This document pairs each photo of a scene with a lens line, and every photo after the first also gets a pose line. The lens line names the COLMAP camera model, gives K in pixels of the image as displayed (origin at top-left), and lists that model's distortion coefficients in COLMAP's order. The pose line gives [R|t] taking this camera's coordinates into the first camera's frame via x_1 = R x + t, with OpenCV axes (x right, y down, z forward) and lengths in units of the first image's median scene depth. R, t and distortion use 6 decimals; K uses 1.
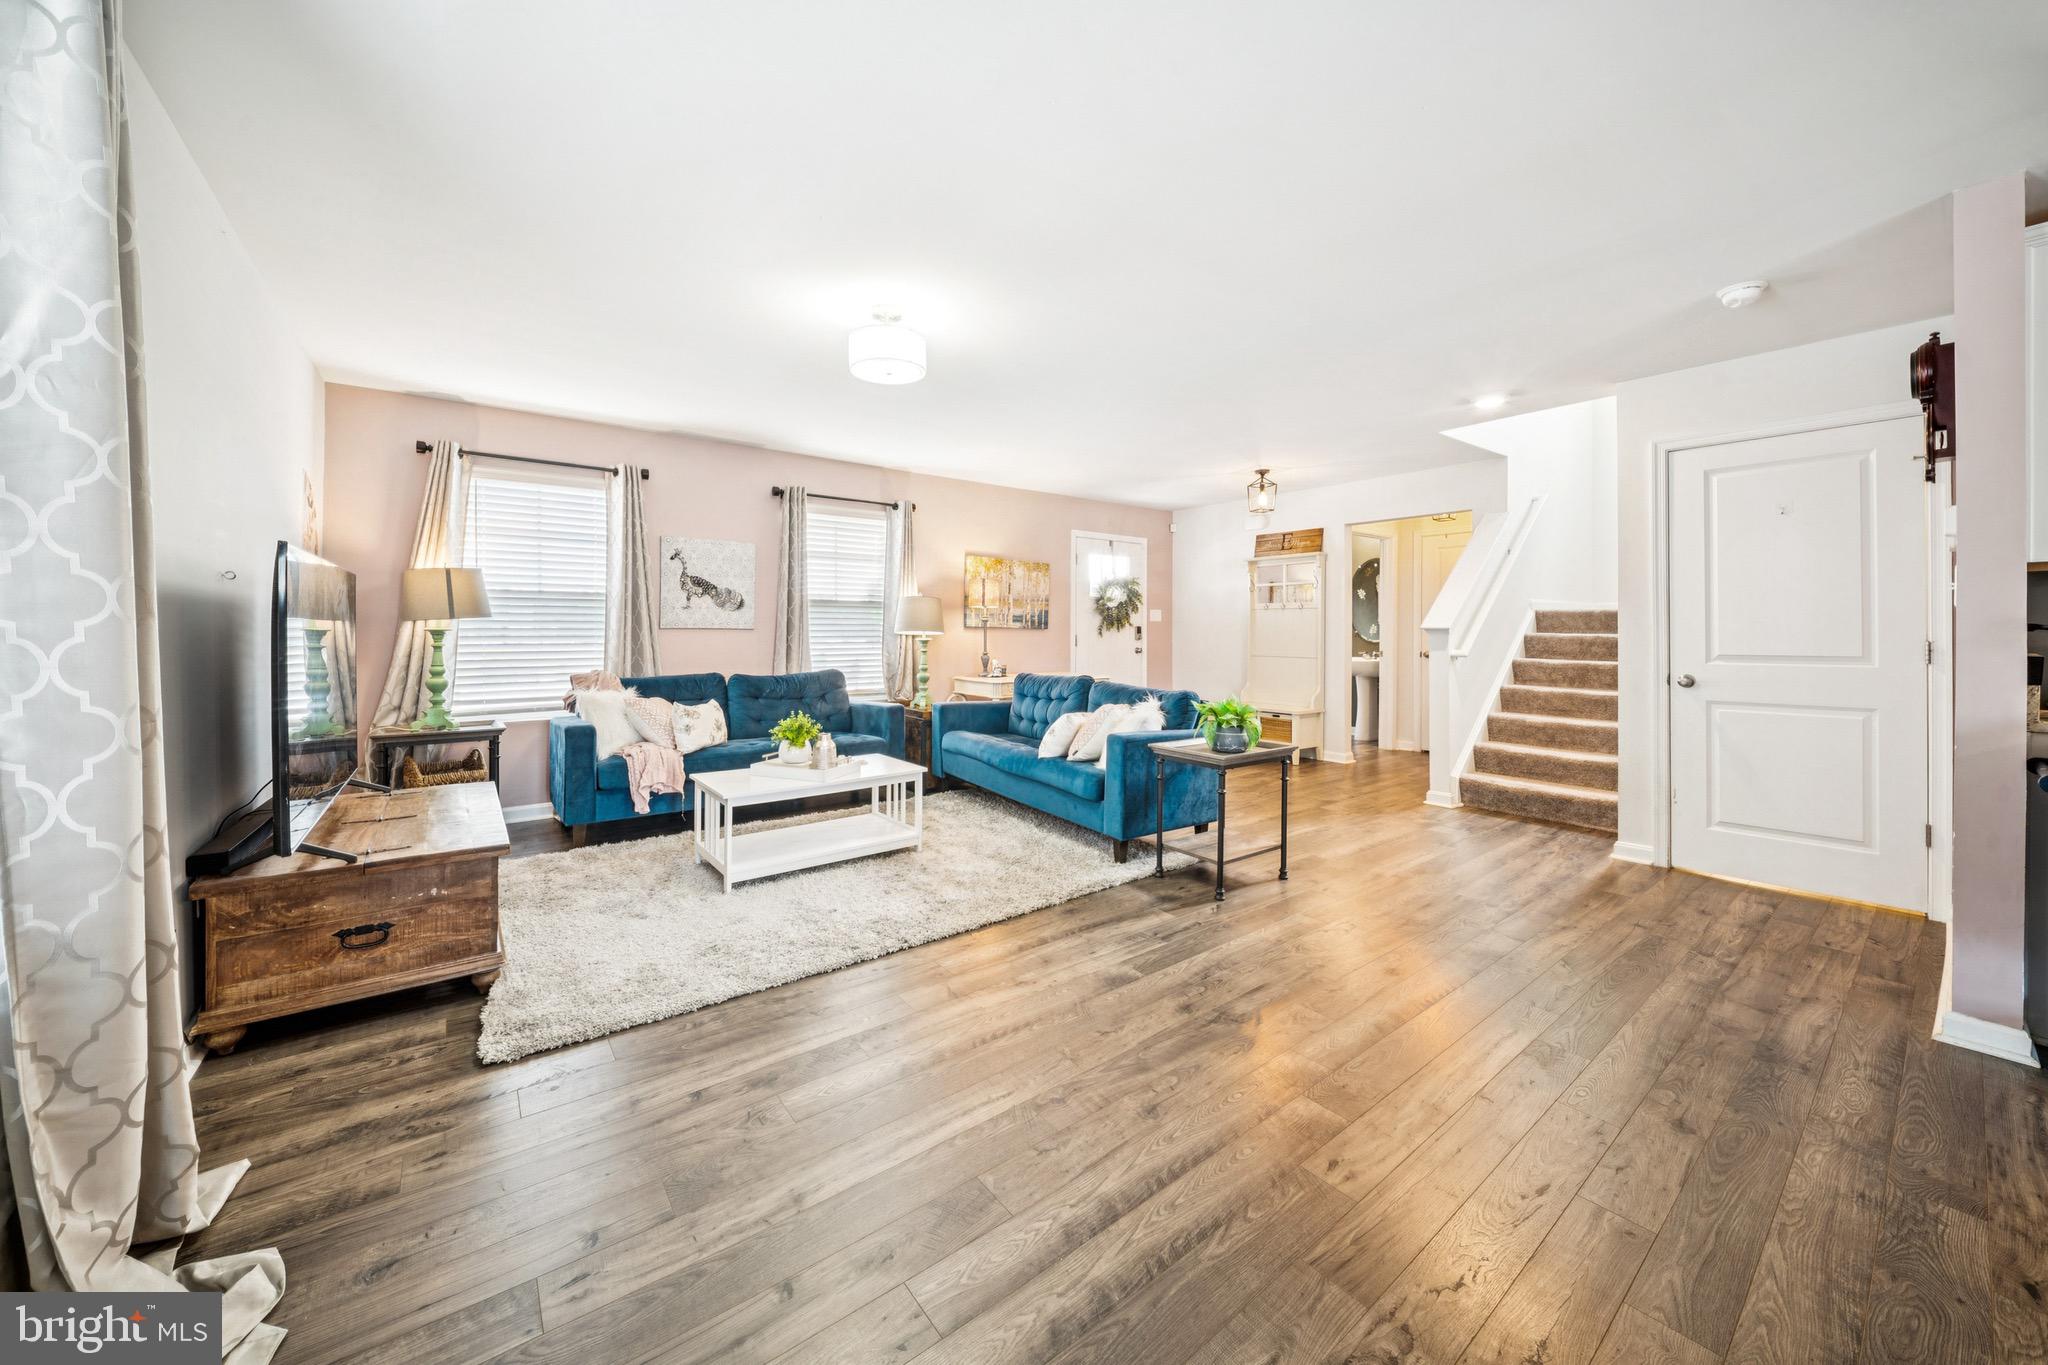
lens RADIAL K [[729.3, 0, 1031.2], [0, 729.3, 630.1], [0, 0, 1]] dist [-0.000573, -0.003471]
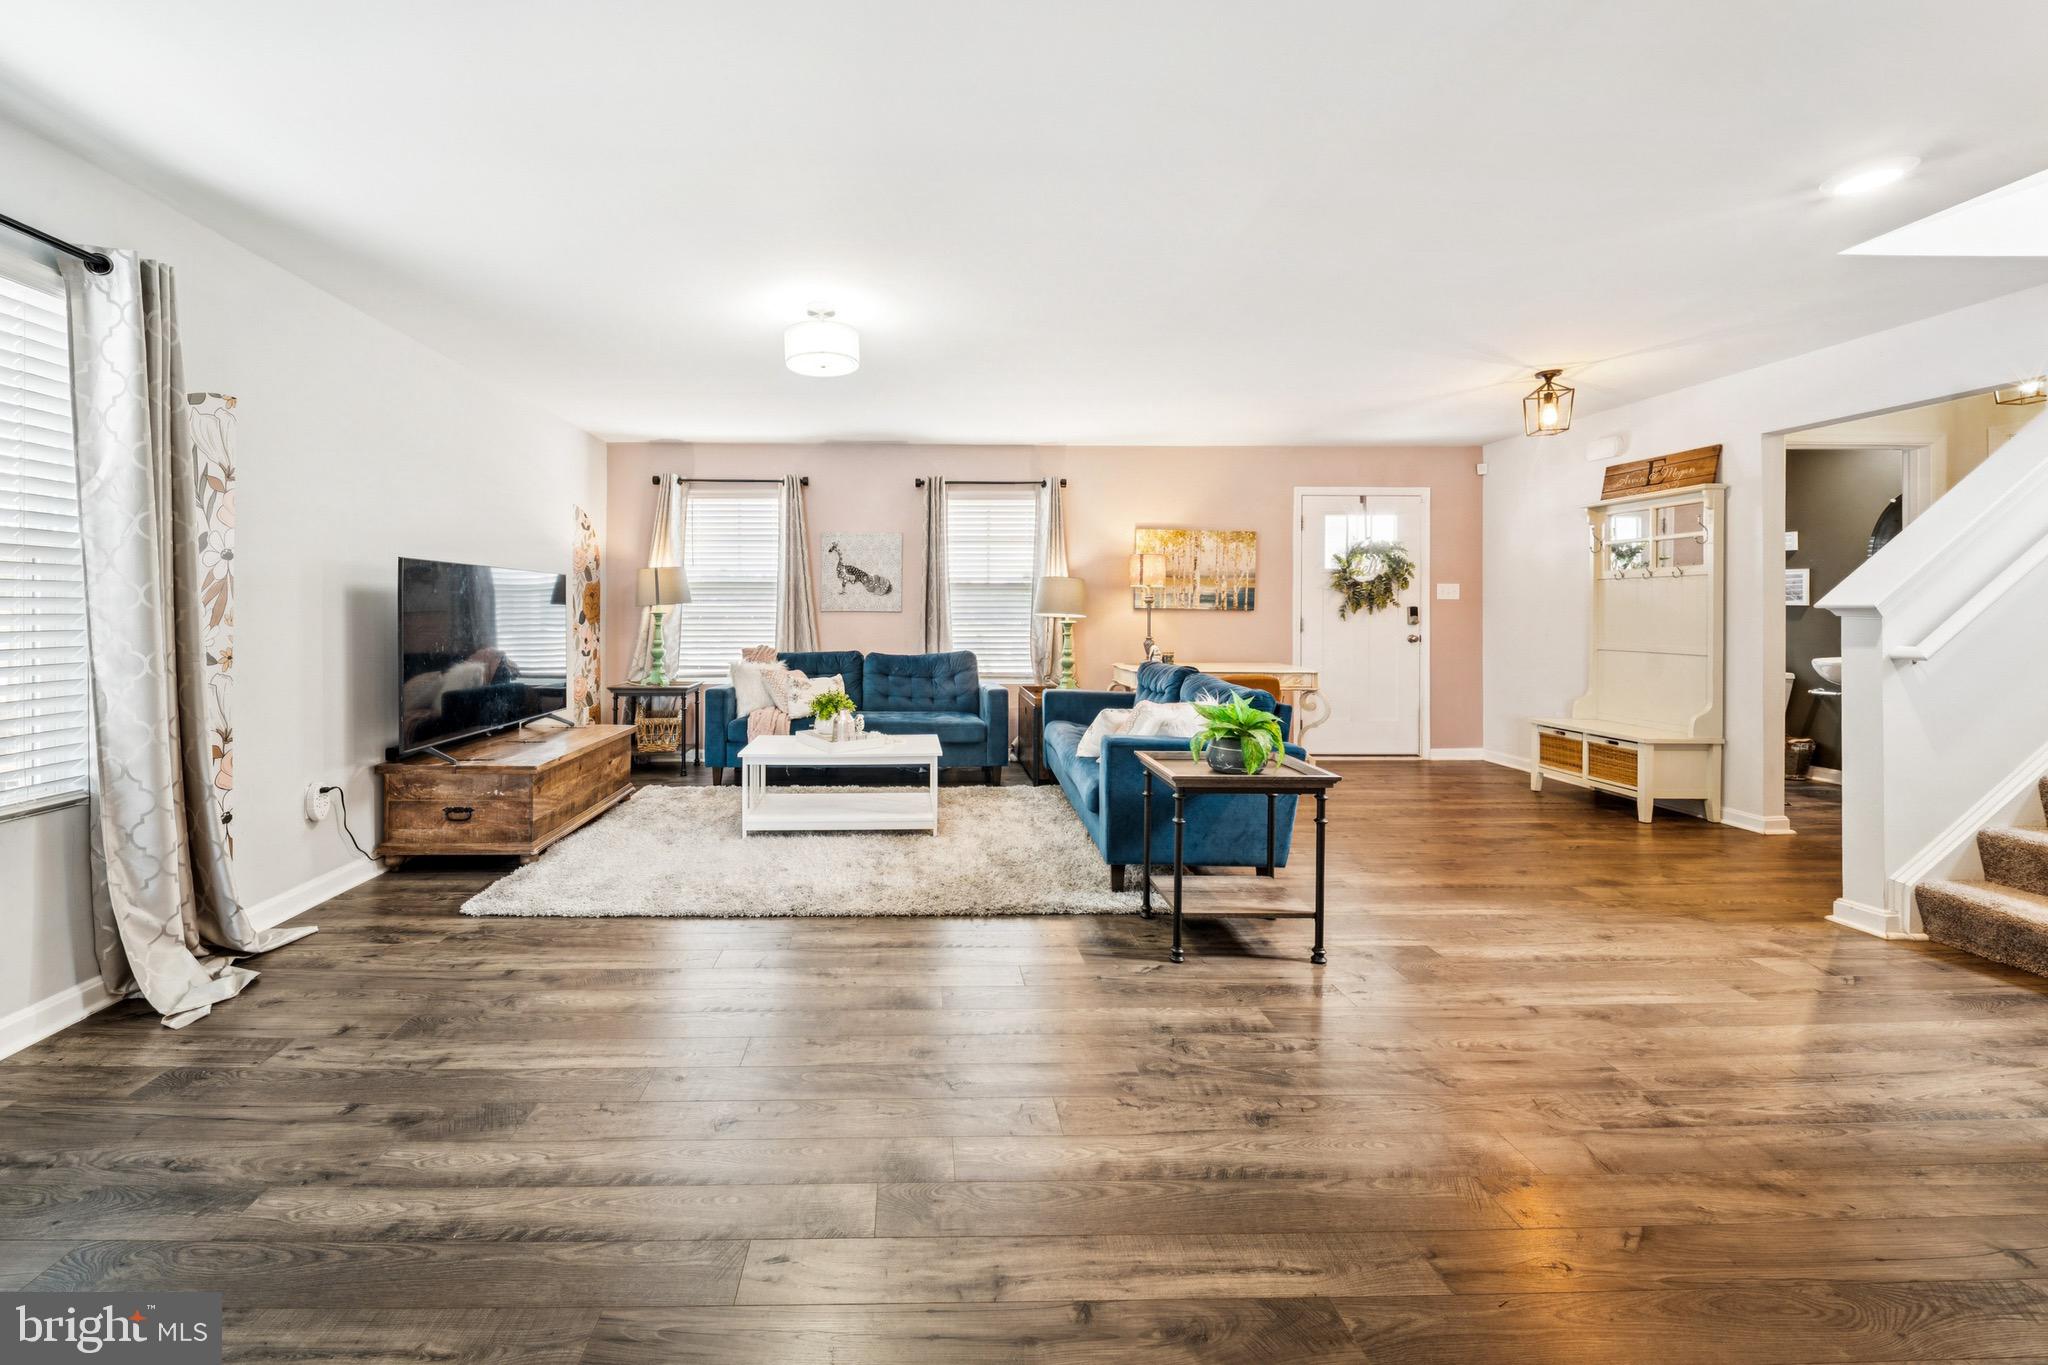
lens RADIAL K [[729.3, 0, 924.8], [0, 729.3, 613.4], [0, 0, 1]] dist [-0.000573, -0.003471]
pose [[0.784167, -0.003604, -0.620540, 0.339947], [0.003094, 0.999993, -0.001898, 0.002892], [0.620542, -0.000432, 0.784173, 0.166045]]
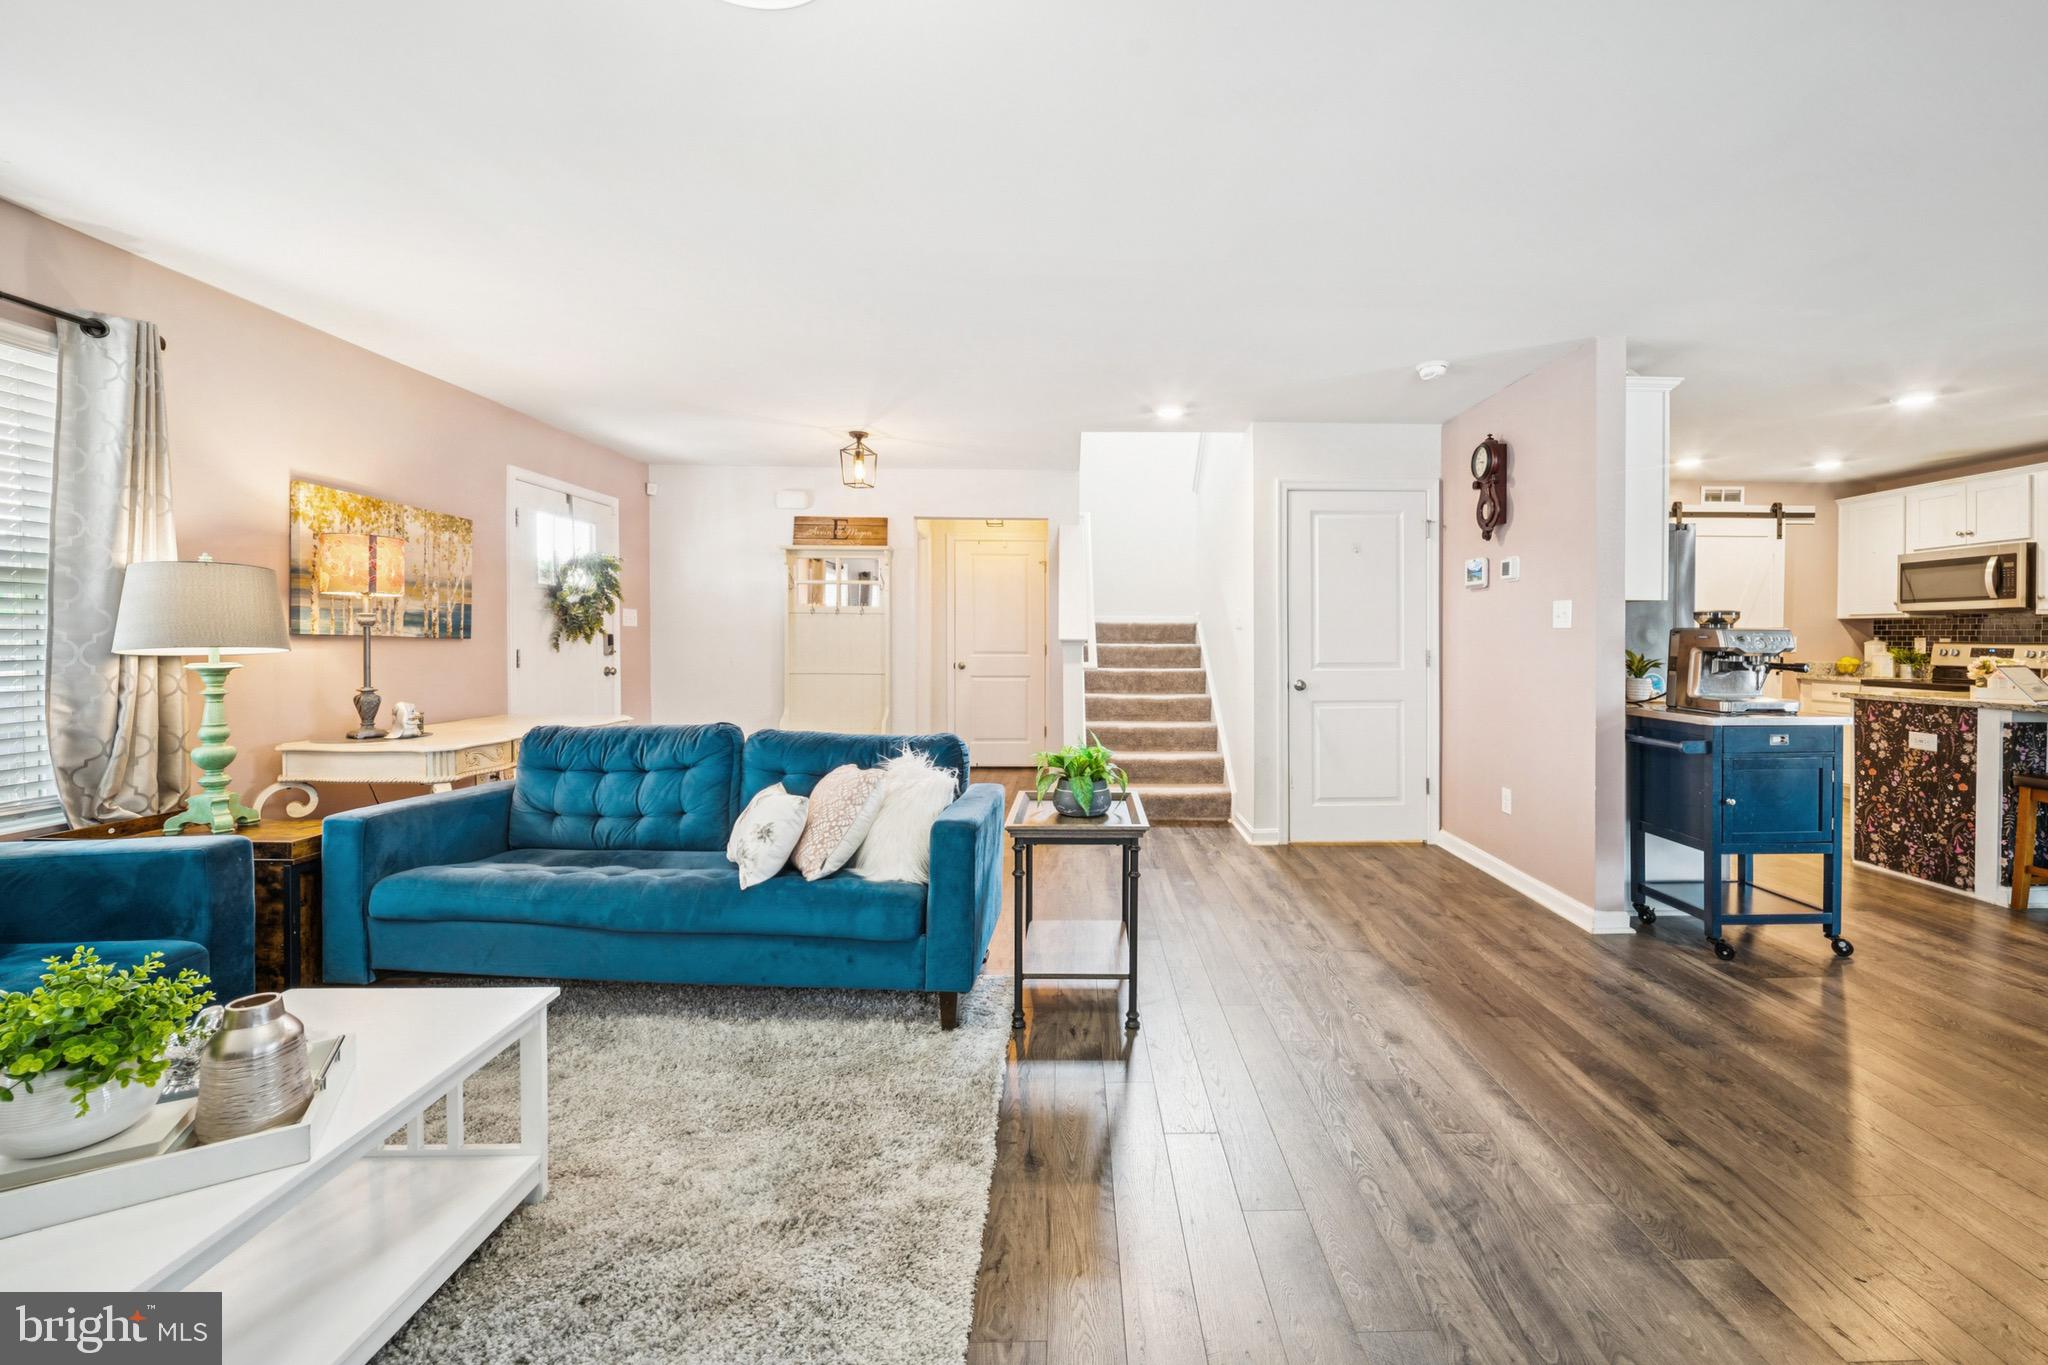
lens RADIAL K [[769.3, 0, 1085.6], [0, 769.3, 657.0], [0, 0, 1]] dist [-0.001110, -0.001842]
pose [[0.594070, -0.019929, 0.804167, -0.237420], [-0.003800, 0.999612, 0.027580, -0.007688], [-0.804405, -0.019440, 0.593764, 0.389095]]
